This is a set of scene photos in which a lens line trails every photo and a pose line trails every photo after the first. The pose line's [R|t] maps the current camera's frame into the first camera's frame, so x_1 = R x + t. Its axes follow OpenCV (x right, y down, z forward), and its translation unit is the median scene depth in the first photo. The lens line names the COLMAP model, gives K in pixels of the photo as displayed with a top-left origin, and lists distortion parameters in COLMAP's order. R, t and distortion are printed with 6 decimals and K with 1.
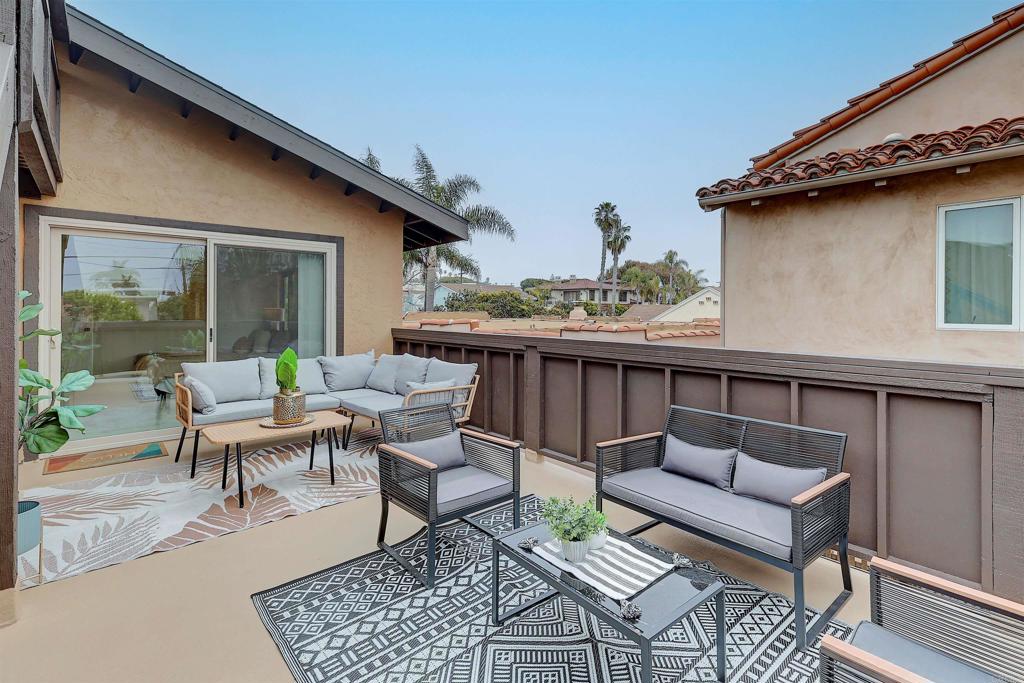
lens RADIAL K [[484.5, 0, 558.8], [0, 484.5, 308.6], [0, 0, 1]] dist [0.000185, 0.002207]
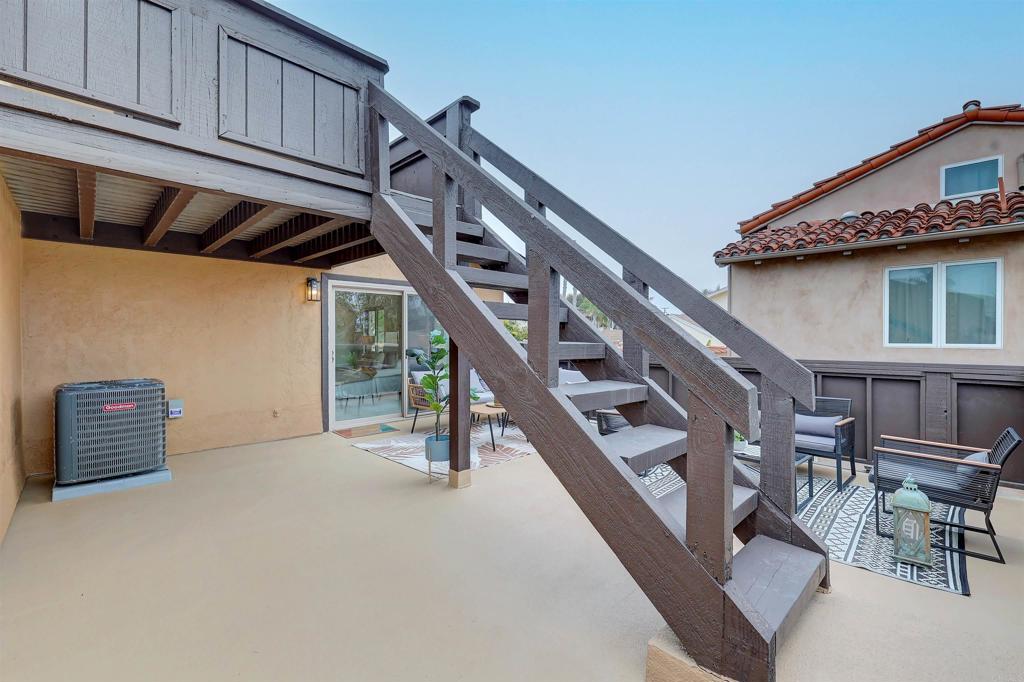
lens RADIAL K [[445.0, 0, 515.2], [0, 445.0, 334.4], [0, 0, 1]] dist [0.003166, -0.000430]
pose [[0.999975, -0.006461, 0.002710, -0.383770], [0.006449, 0.999970, 0.004285, -0.011608], [-0.002738, -0.004268, 0.999987, -0.401556]]
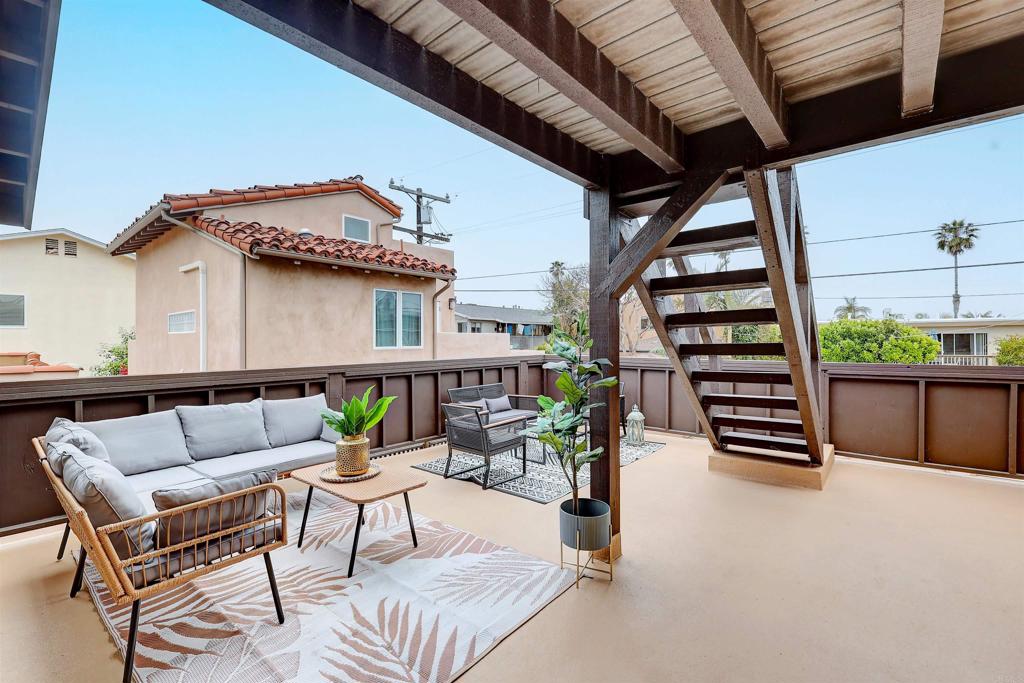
lens RADIAL K [[445.0, 0, 516.7], [0, 445.0, 338.0], [0, 0, 1]] dist [0.003166, -0.000430]
pose [[-0.104741, -0.003135, 0.994495, -1.037923], [0.001169, 0.999994, 0.003275, -0.009607], [-0.994499, 0.001506, -0.104736, 0.588576]]
